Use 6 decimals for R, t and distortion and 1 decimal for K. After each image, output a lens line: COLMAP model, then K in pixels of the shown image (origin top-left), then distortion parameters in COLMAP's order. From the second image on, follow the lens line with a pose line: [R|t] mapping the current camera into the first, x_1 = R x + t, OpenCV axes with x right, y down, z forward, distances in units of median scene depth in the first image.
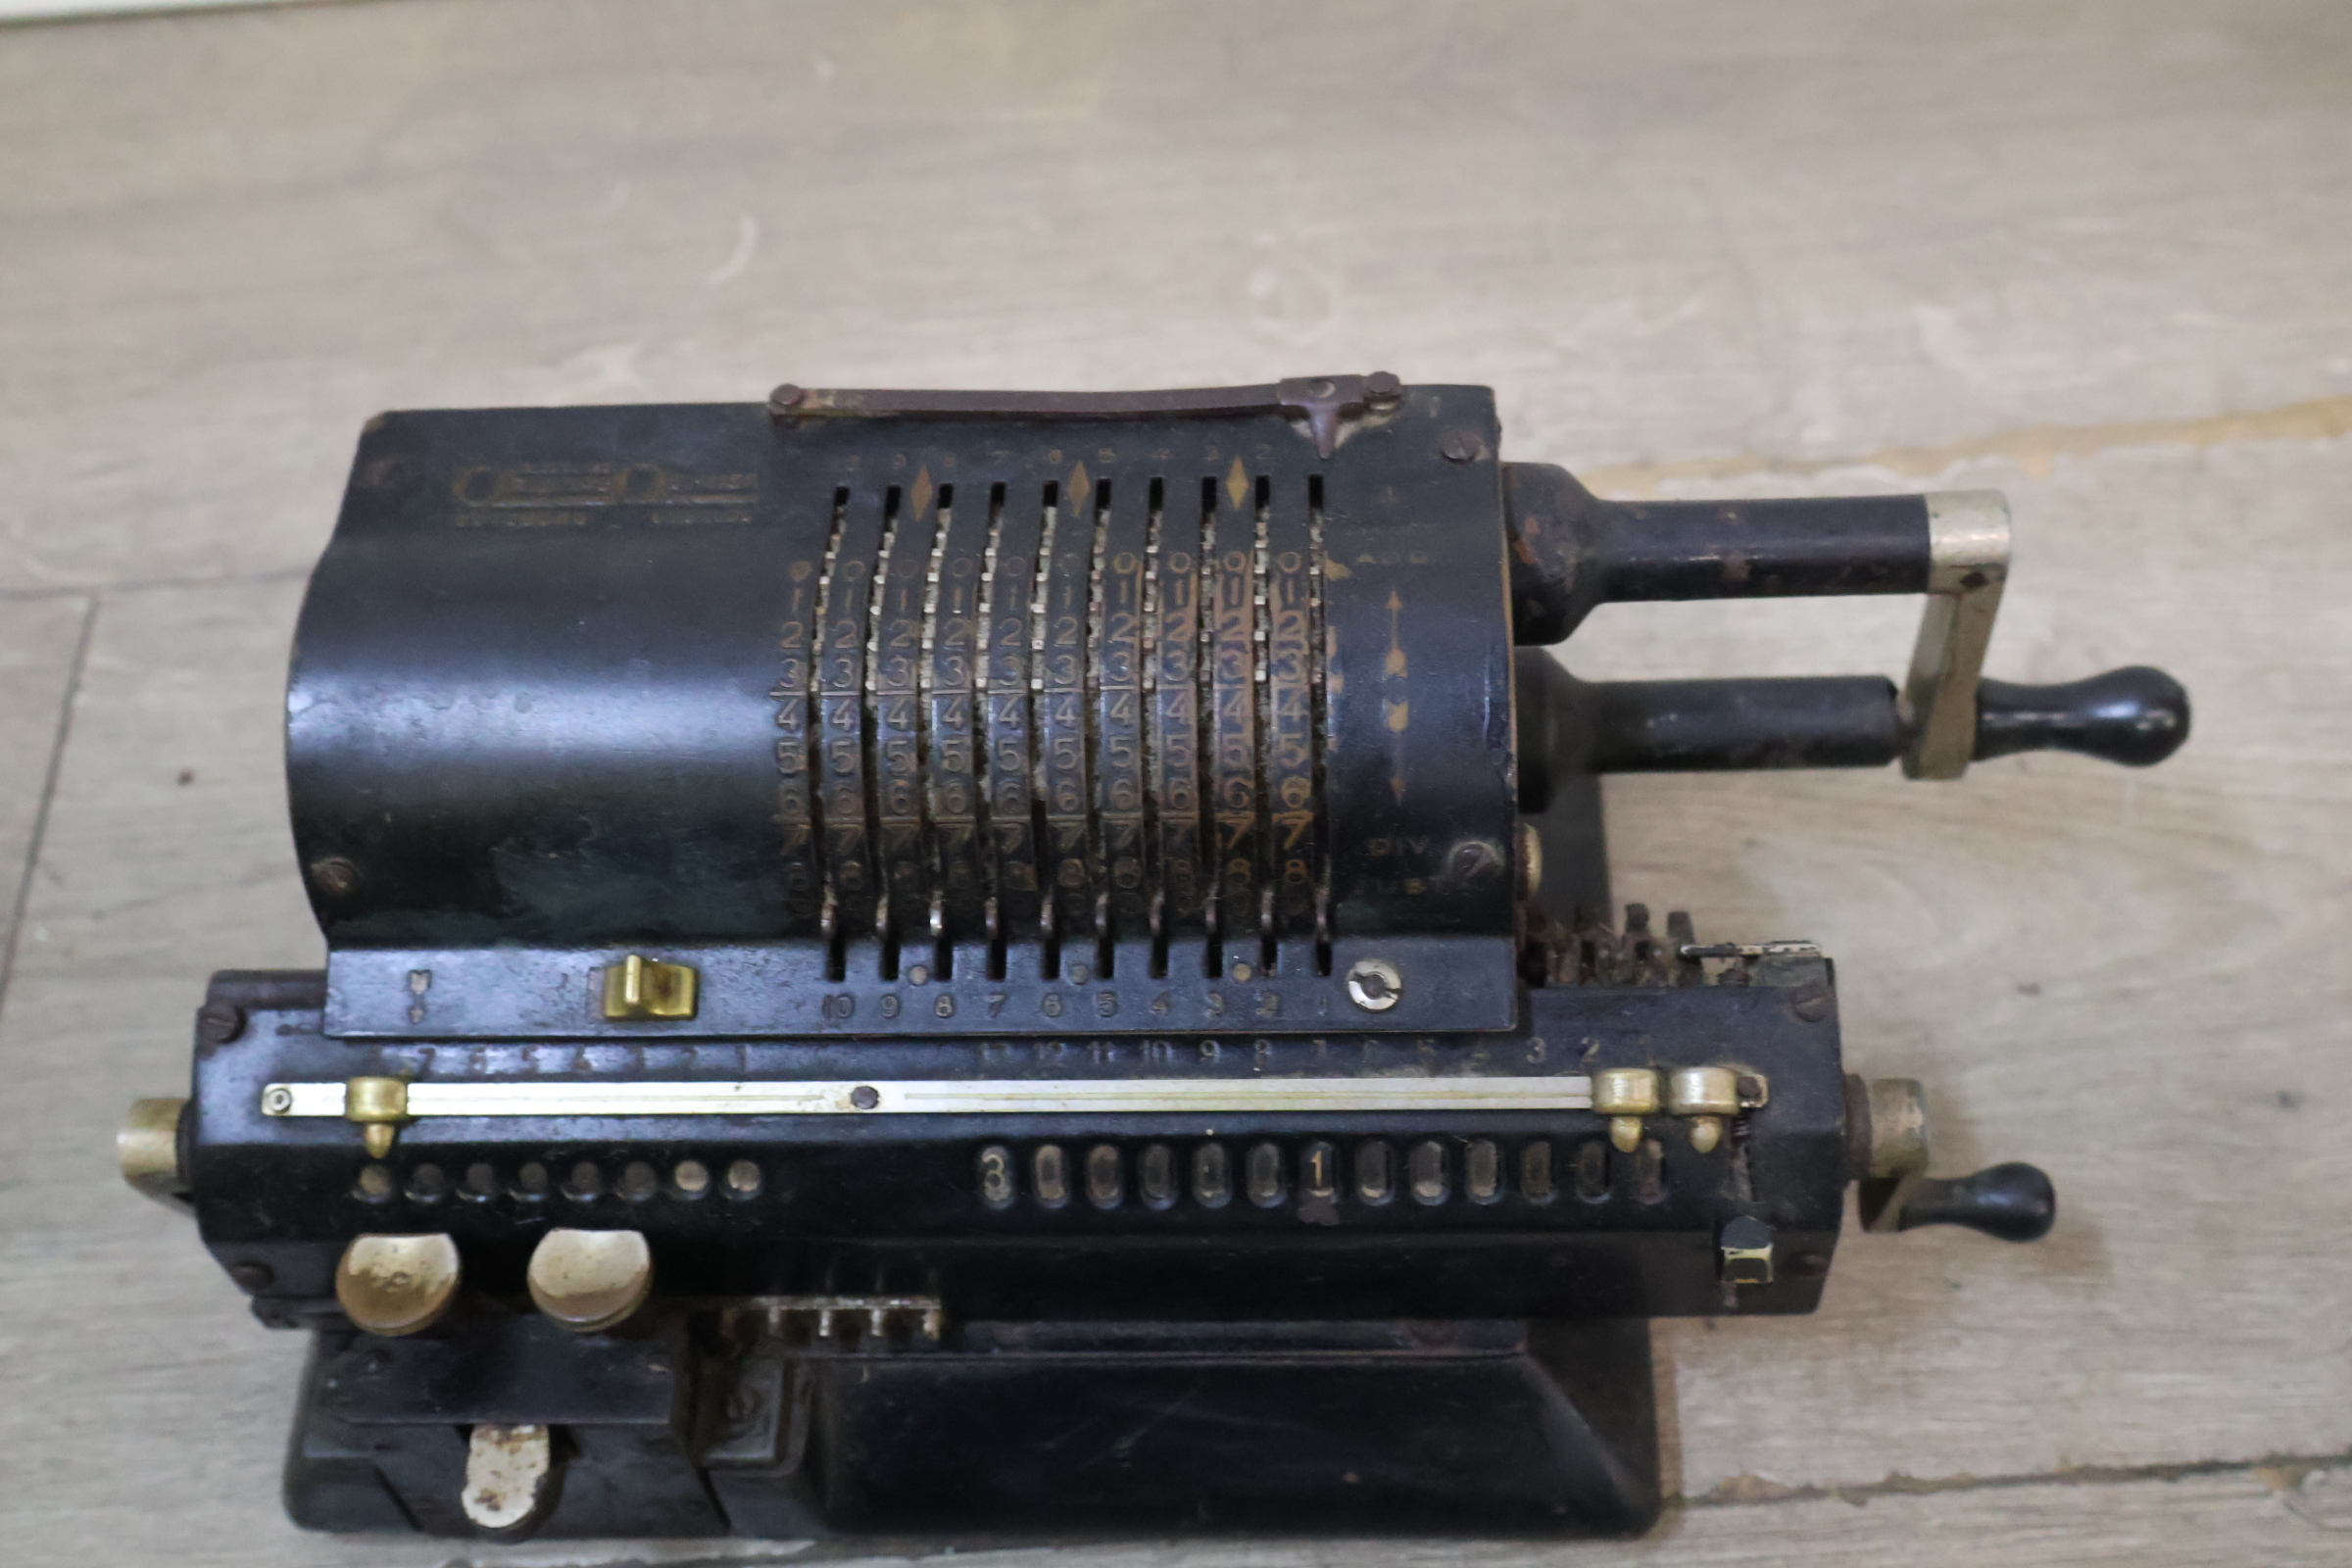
lens RADIAL K [[2780.2, 0, 1177.3], [0, 2780.2, 763.0], [0, 0, 1]] dist [0.004988, 0.010702]
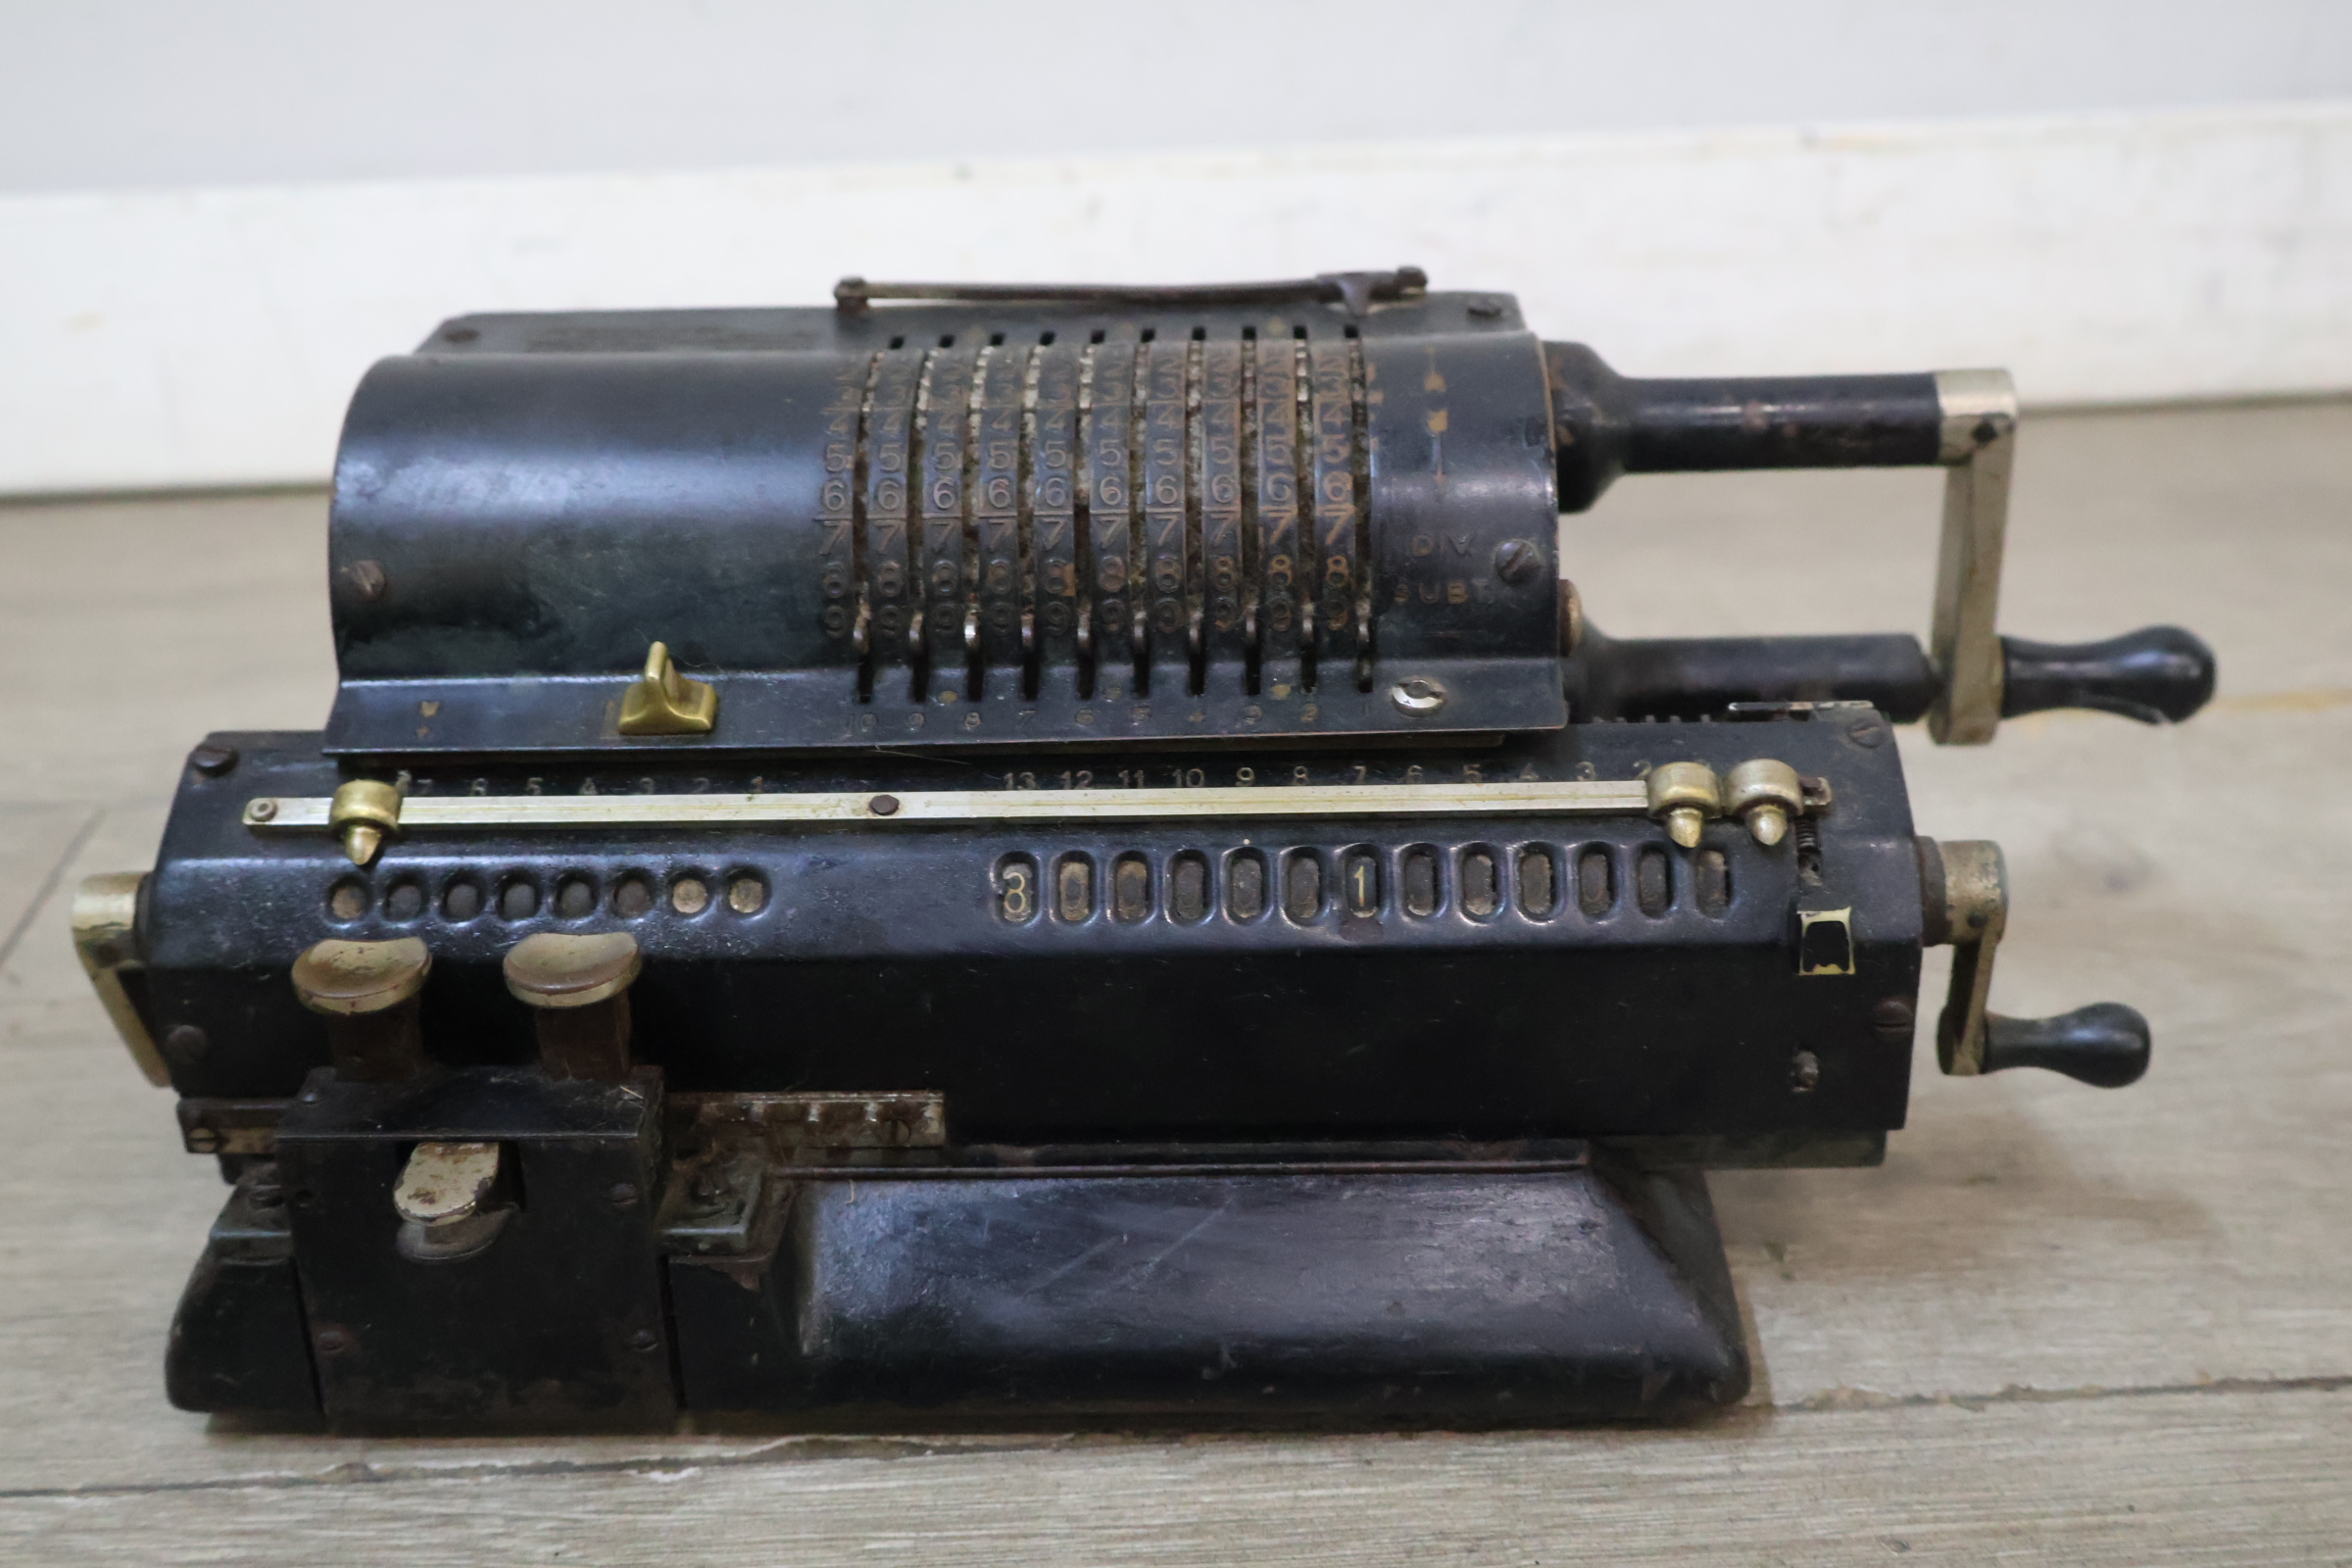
lens RADIAL K [[2782.9, 0, 1176.0], [0, 2782.9, 784.0], [0, 0, 1]] dist [0.002919, 0.029082]
pose [[0.999541, 0.028900, 0.009068, -0.021524], [-0.021158, 0.880426, -0.473712, 0.566509], [-0.021674, 0.473303, 0.880633, 0.158205]]
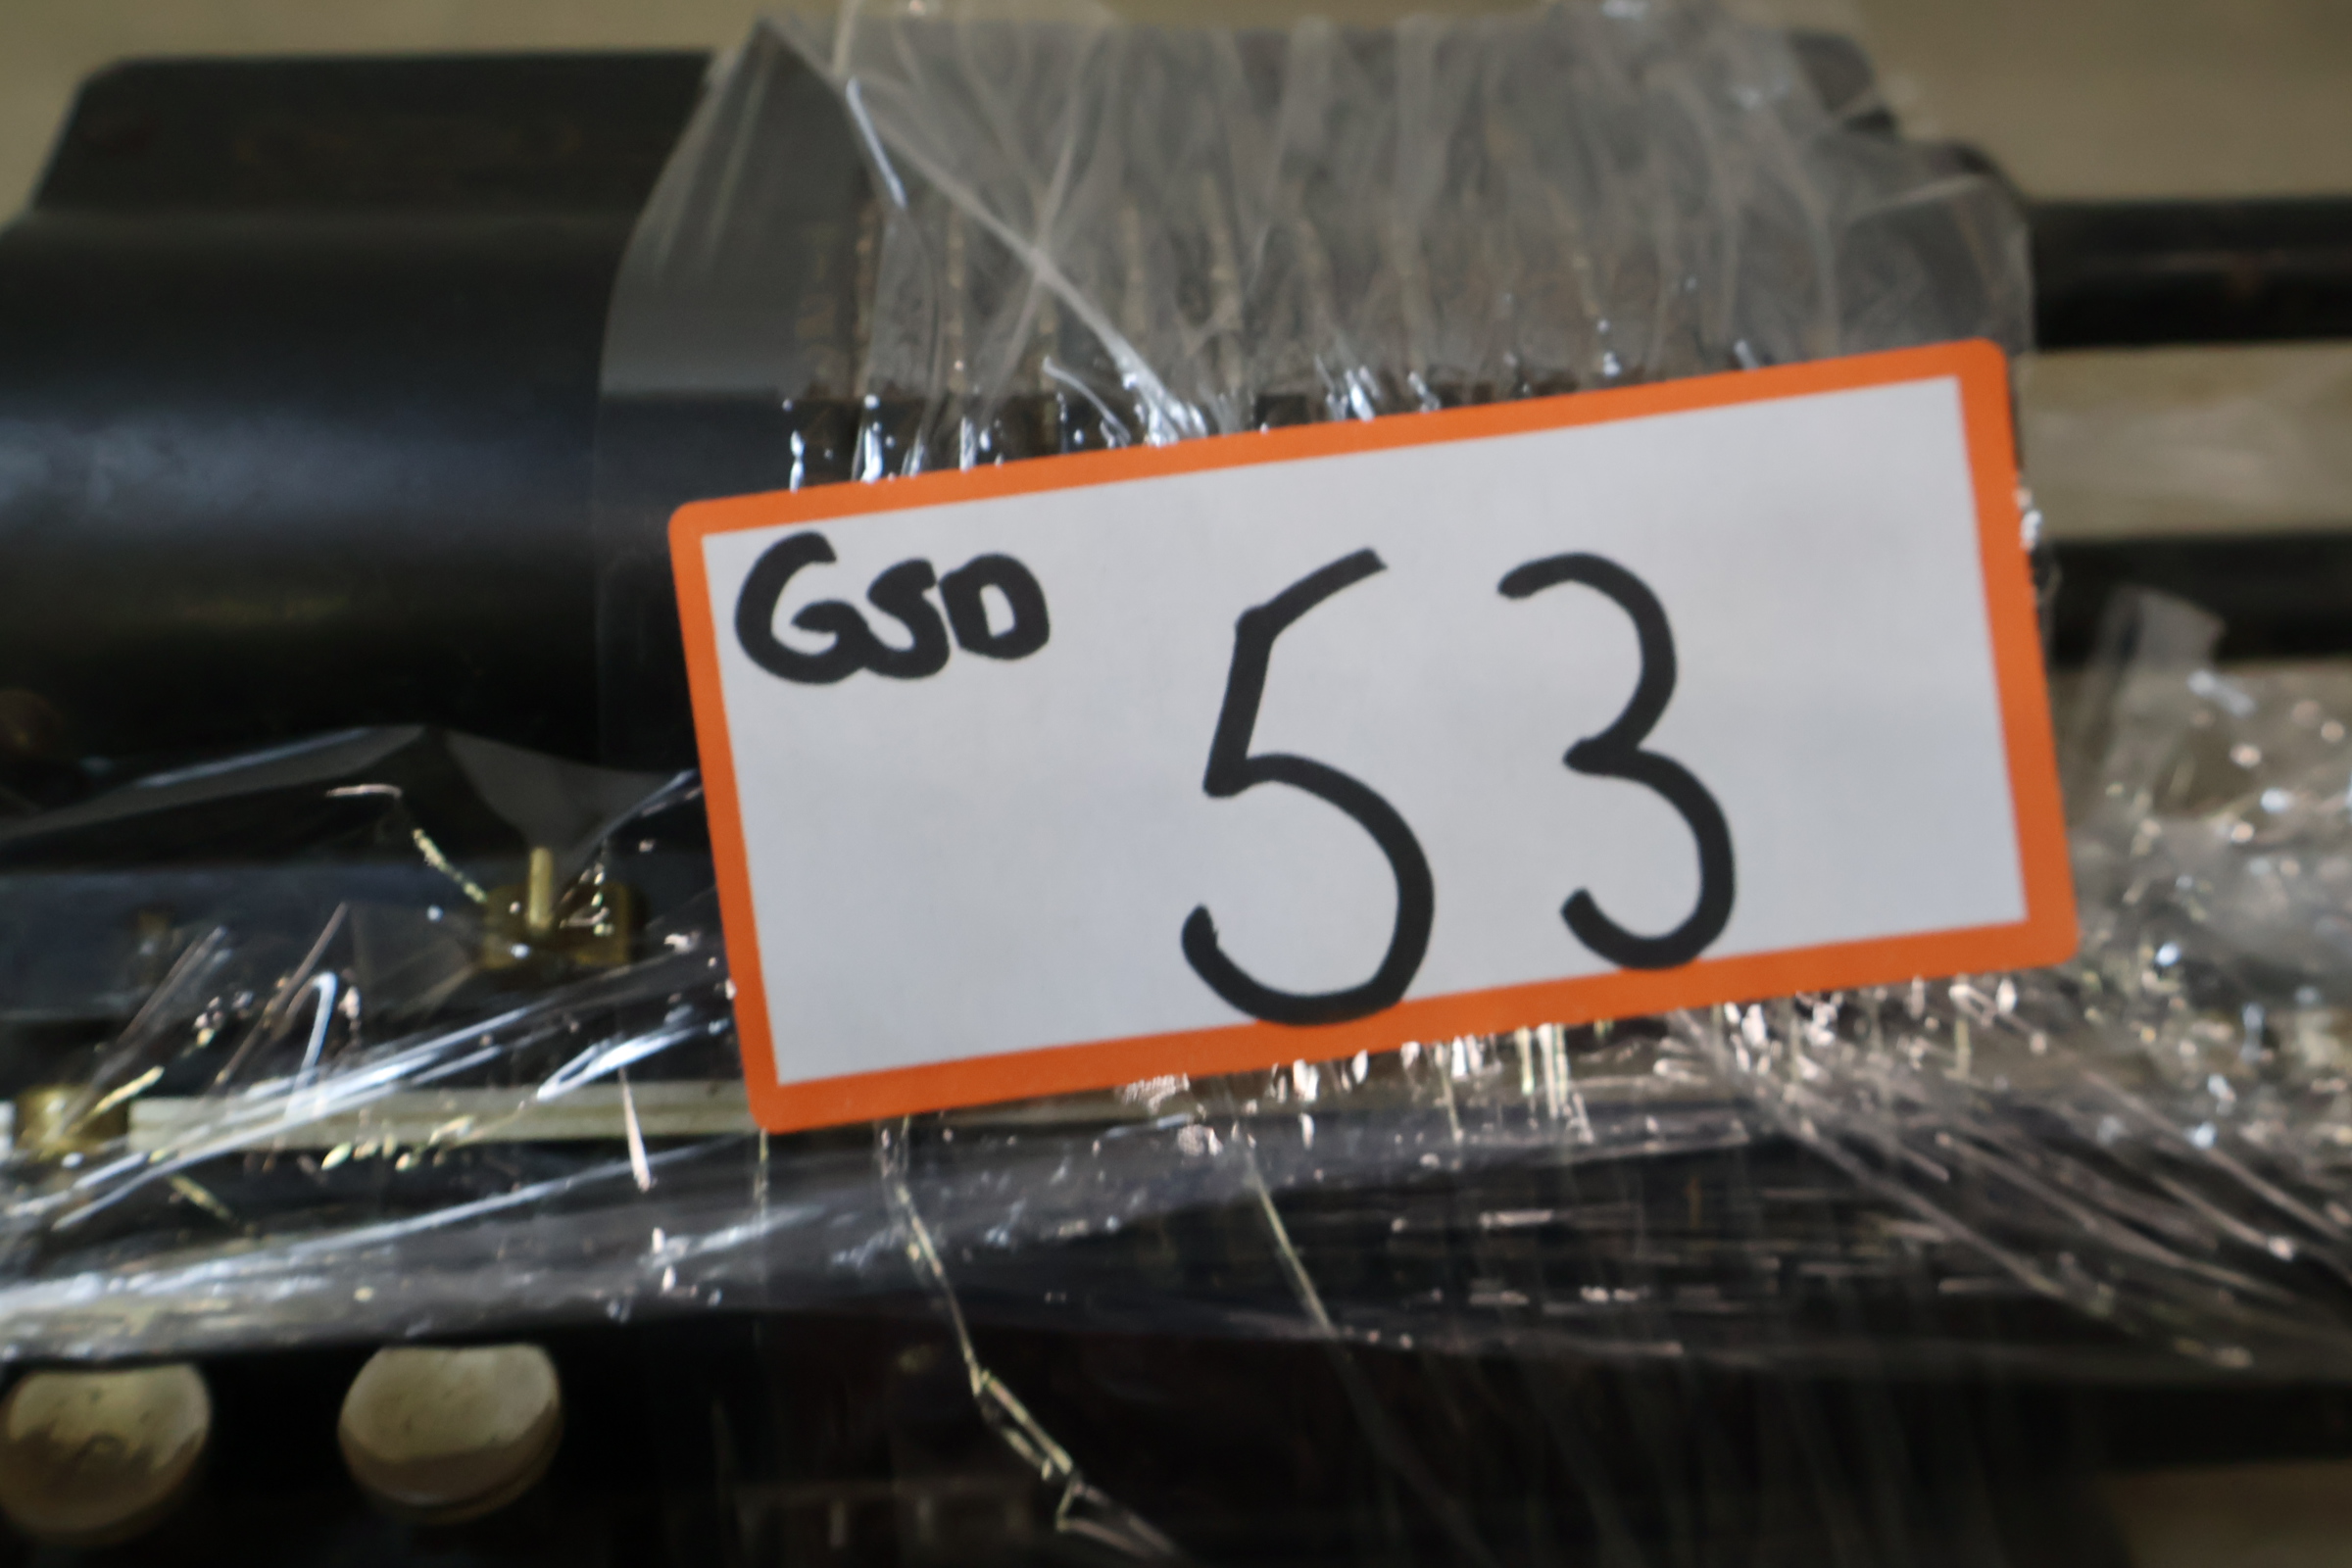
lens RADIAL K [[2780.2, 0, 1177.3], [0, 2780.2, 763.0], [0, 0, 1]] dist [0.004988, 0.010702]
pose [[0.993891, -0.004039, 0.110295, -0.126988], [0.020750, 0.988347, -0.150795, 0.140268], [-0.108400, 0.152162, 0.982393, 0.409964]]
